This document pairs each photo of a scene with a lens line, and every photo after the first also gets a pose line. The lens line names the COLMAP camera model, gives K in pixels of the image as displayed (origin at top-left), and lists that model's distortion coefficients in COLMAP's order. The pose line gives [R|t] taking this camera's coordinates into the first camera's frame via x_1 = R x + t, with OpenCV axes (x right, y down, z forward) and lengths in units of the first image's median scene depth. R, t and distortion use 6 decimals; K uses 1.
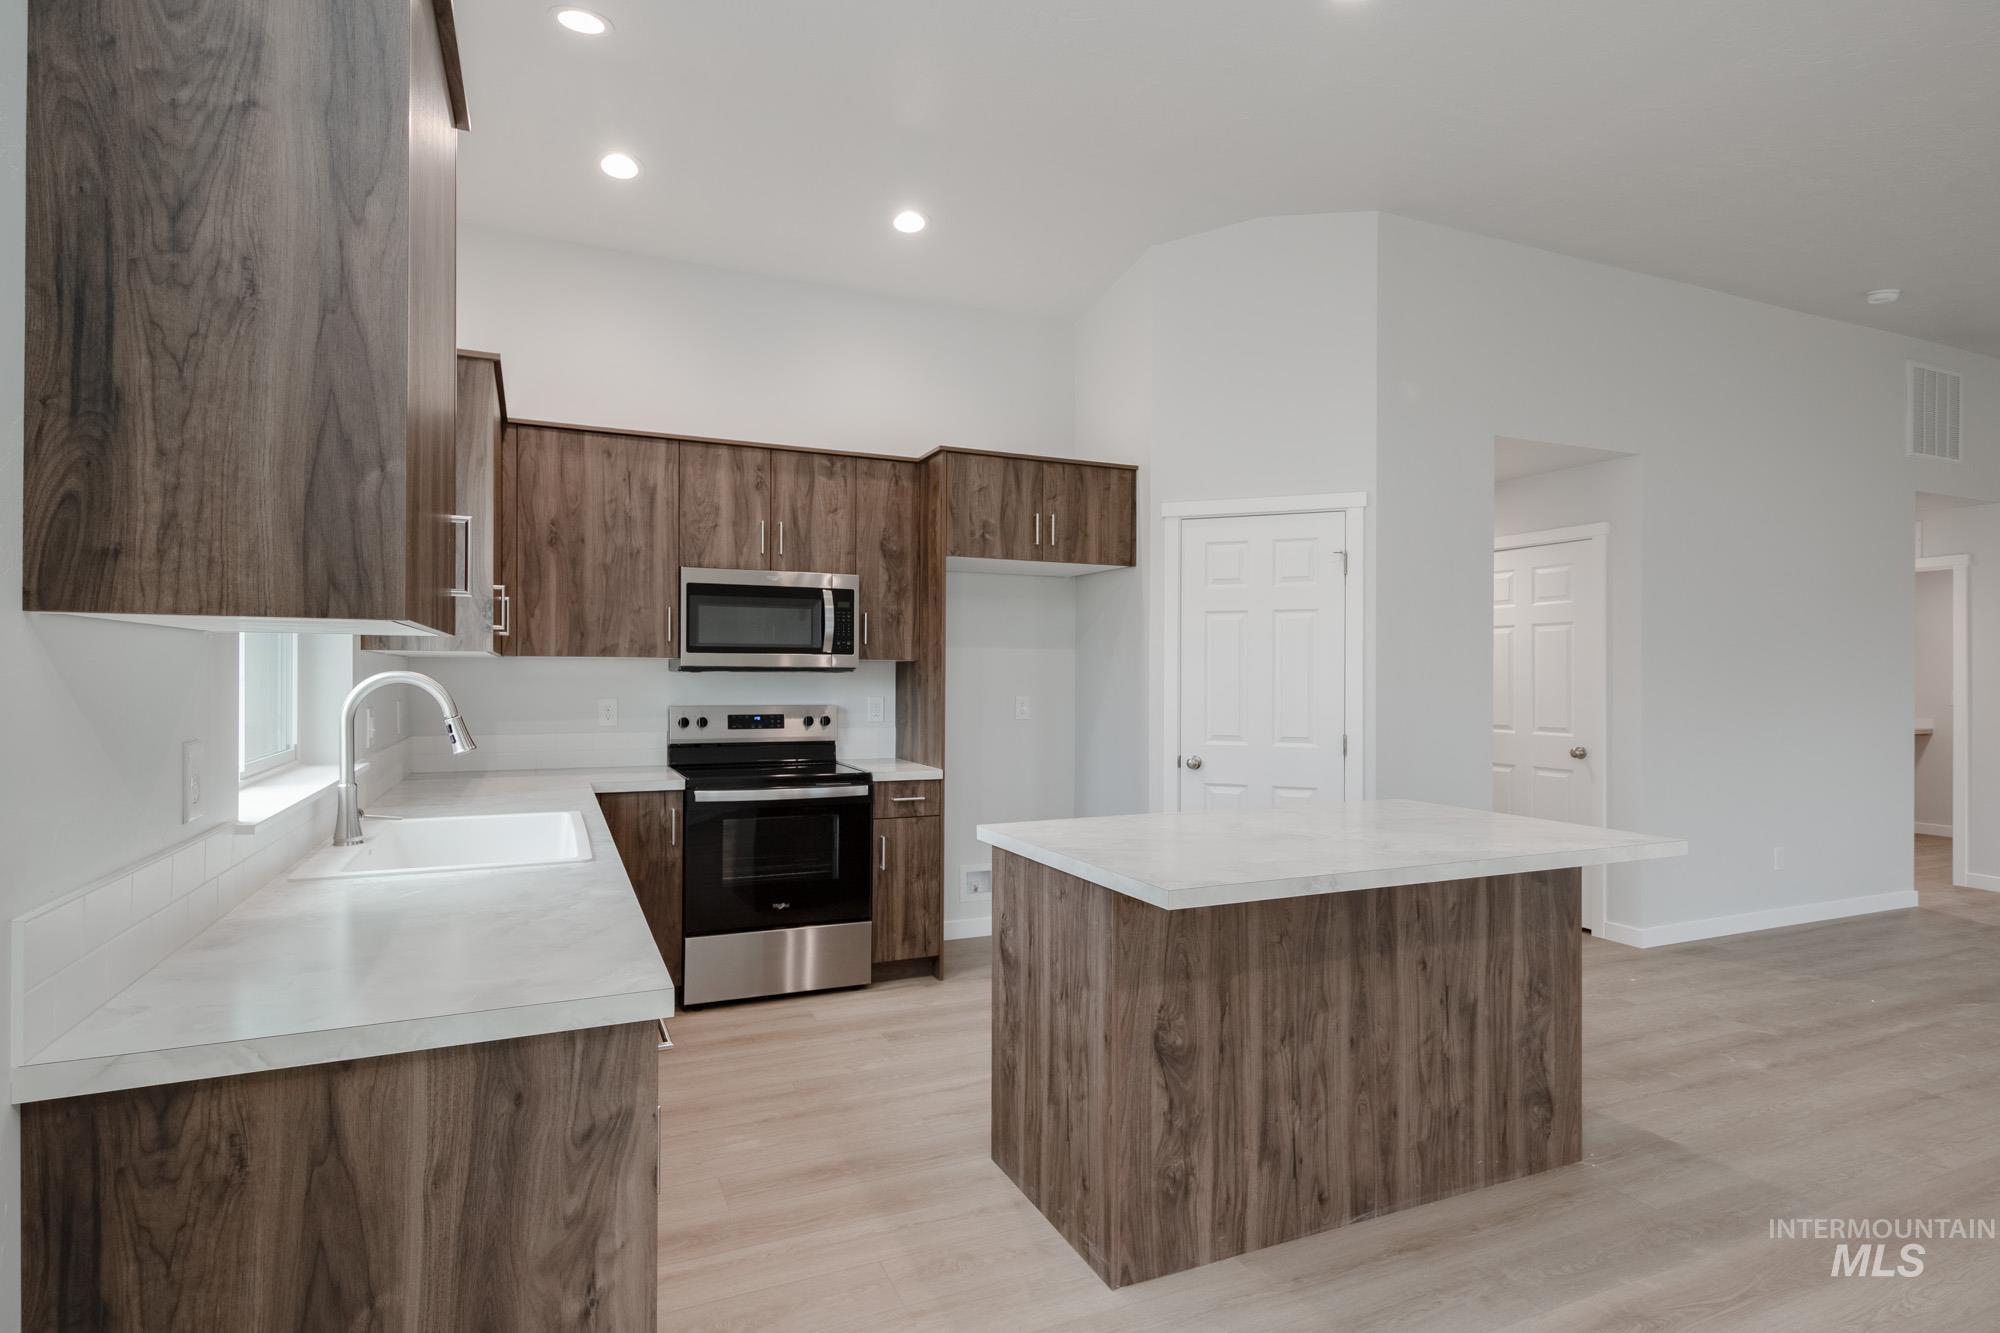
lens RADIAL K [[1005.5, 0, 993.5], [0, 1005.5, 682.9], [0, 0, 1]] dist [0.019575, -0.007142]
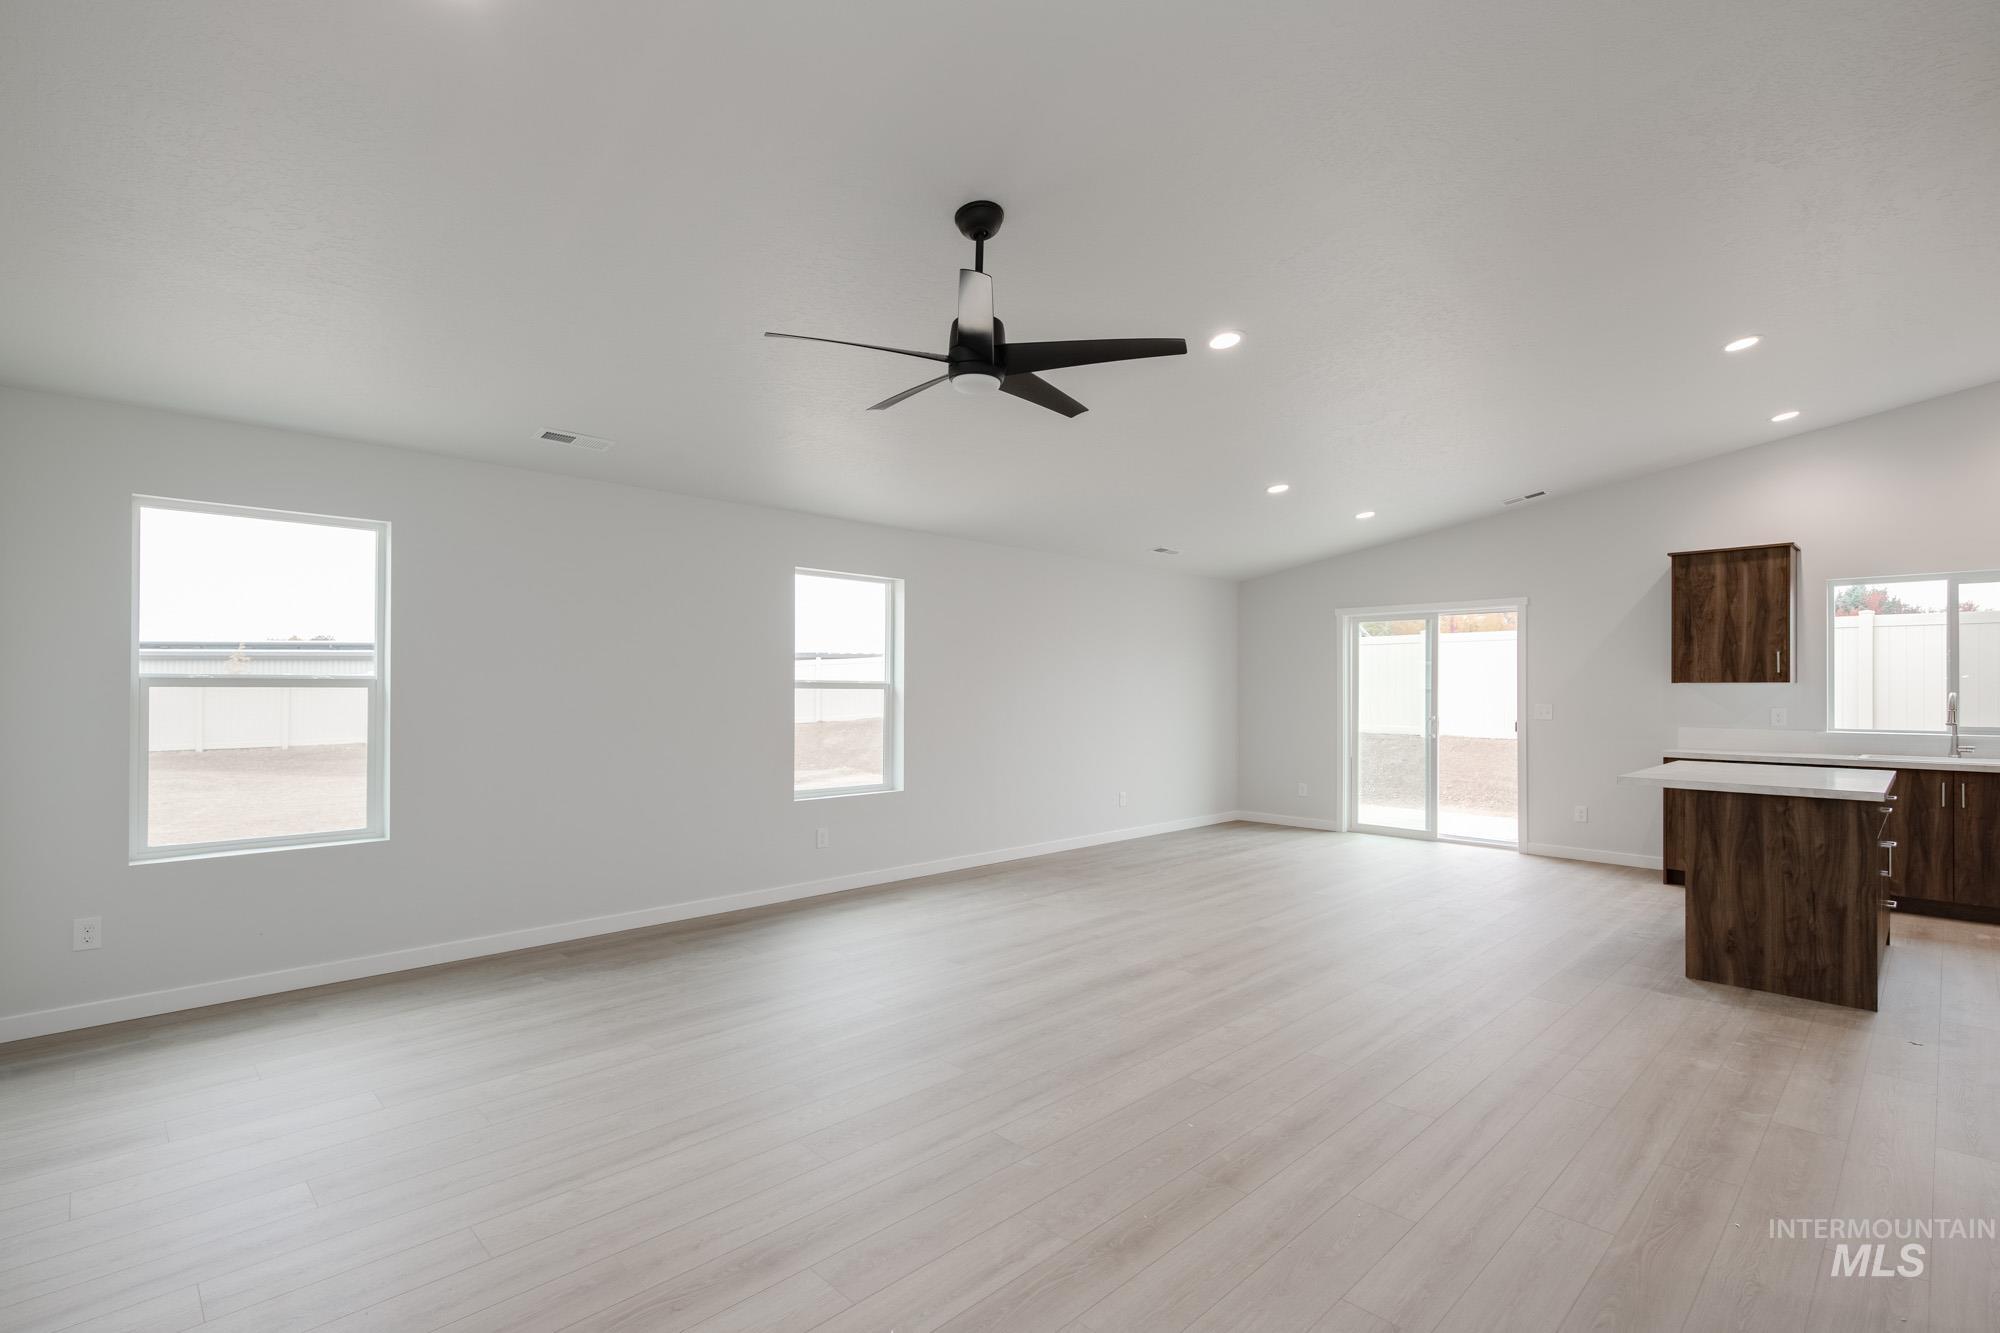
lens RADIAL K [[922.5, 0, 987.4], [0, 922.5, 687.3], [0, 0, 1]] dist [0.009191, -0.005179]
pose [[-0.936933, -0.008590, -0.349403, 1.579719], [-0.009558, 0.999954, 0.001044, -0.003682], [0.349378, 0.004318, -0.936972, 1.452496]]
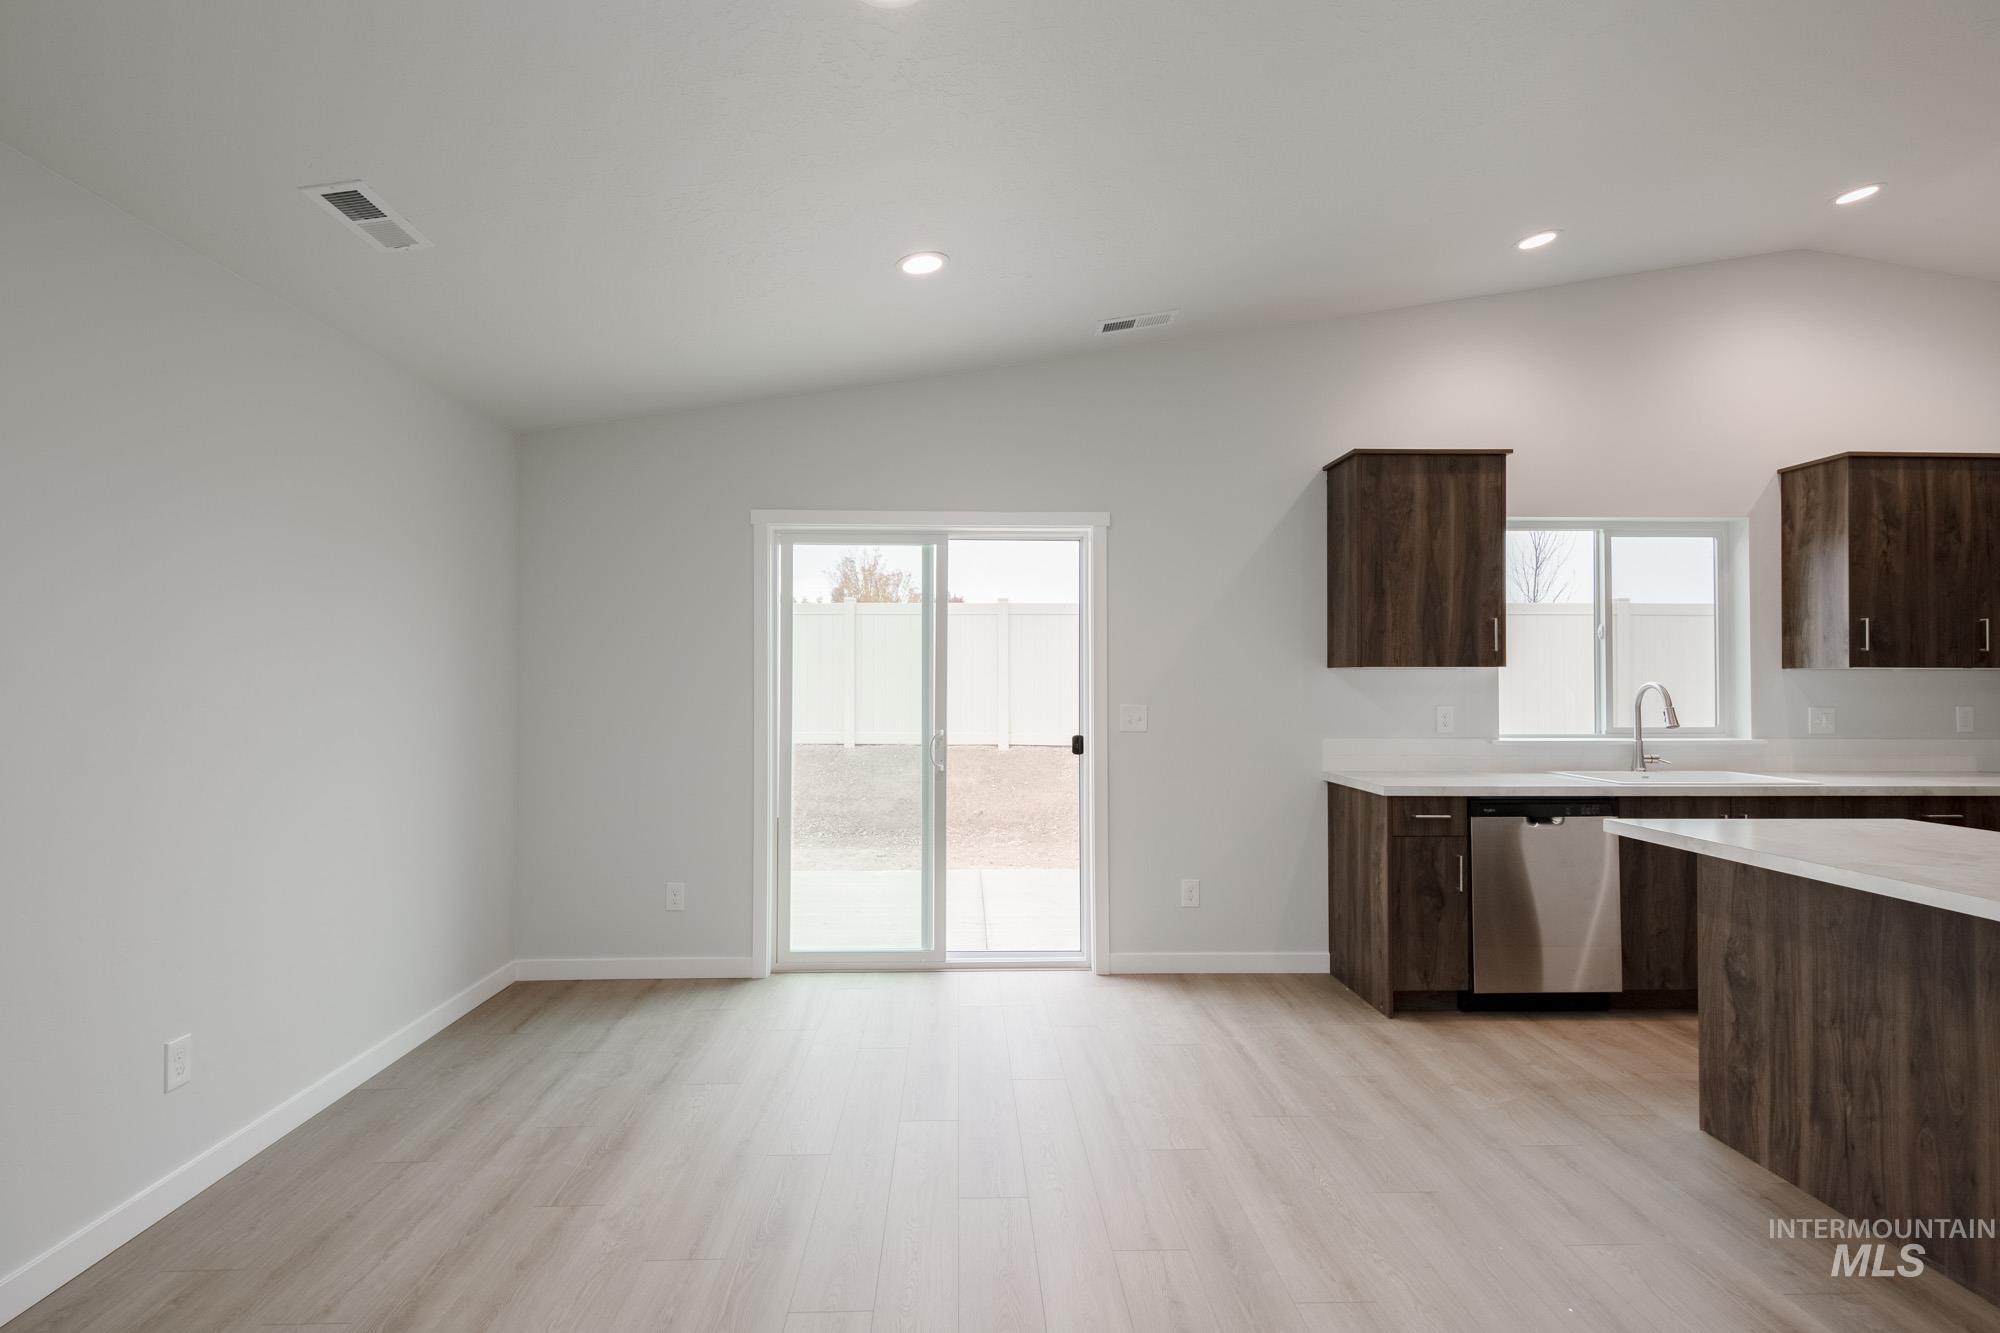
lens RADIAL K [[1005.5, 0, 994.3], [0, 1005.5, 670.2], [0, 0, 1]] dist [0.019575, -0.007142]
pose [[-0.365278, -0.015471, -0.930770, 0.986390], [-0.007684, 0.999878, -0.013605, -0.000227], [0.930867, 0.002182, -0.365352, 0.338458]]
